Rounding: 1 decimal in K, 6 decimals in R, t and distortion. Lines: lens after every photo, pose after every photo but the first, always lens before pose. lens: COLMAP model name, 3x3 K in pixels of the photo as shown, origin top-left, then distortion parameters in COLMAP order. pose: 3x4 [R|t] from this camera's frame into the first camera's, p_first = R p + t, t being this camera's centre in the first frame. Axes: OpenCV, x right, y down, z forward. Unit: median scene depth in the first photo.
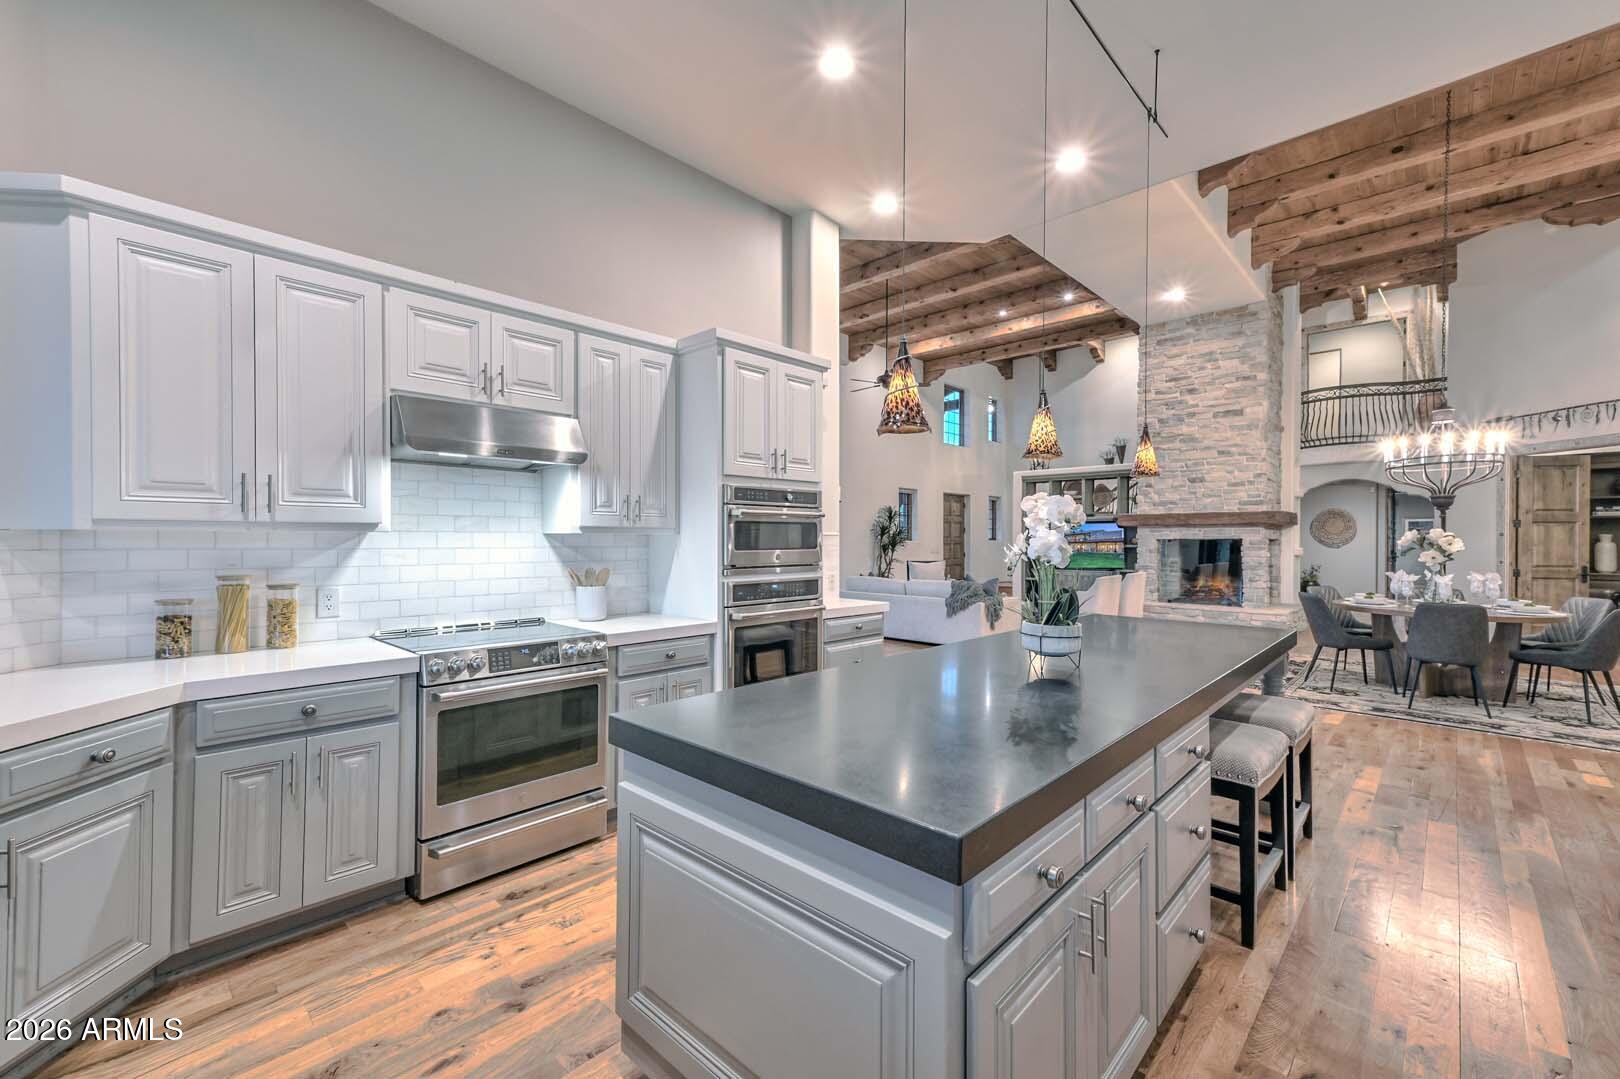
lens RADIAL K [[678.9, 0, 808.5], [0, 678.9, 539.7], [0, 0, 1]] dist [0.017904, 0.000219]
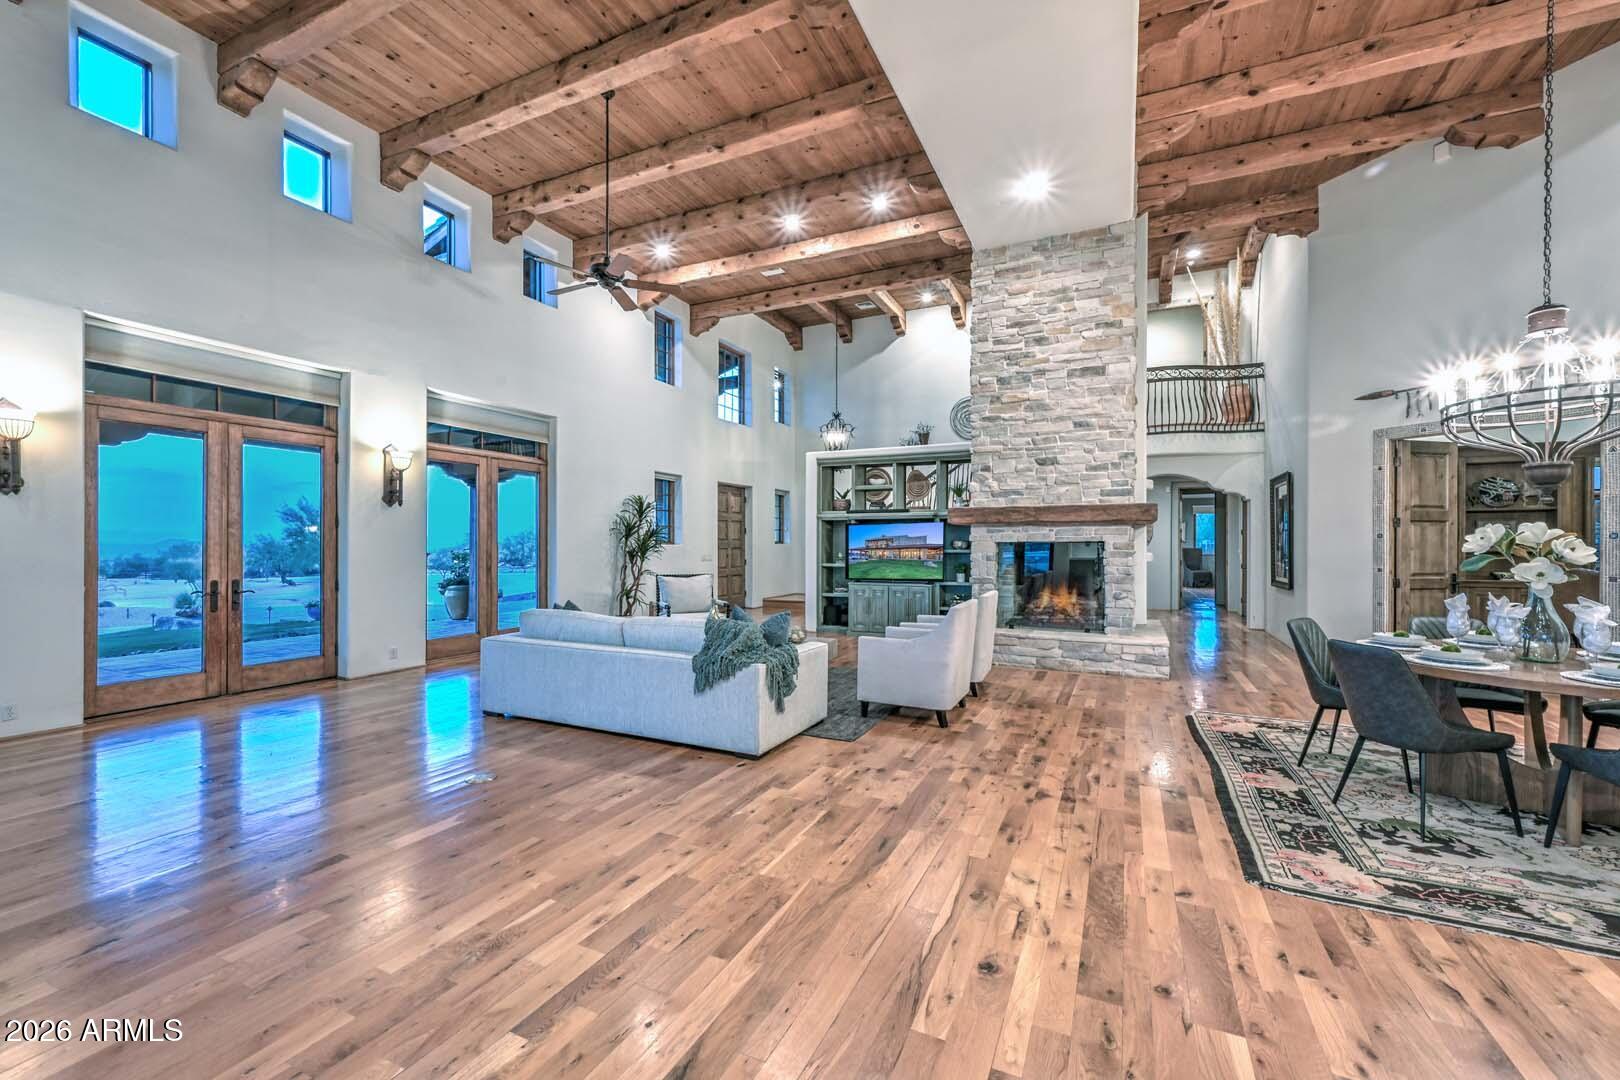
lens RADIAL K [[647.0, 0, 811.4], [0, 647.0, 544.6], [0, 0, 1]] dist [0.000701, 0.000049]
pose [[0.951088, -0.001204, 0.308918, 0.111677], [0.000735, 0.999998, 0.001635, 0.000658], [-0.308919, -0.001328, 0.951087, 0.415005]]
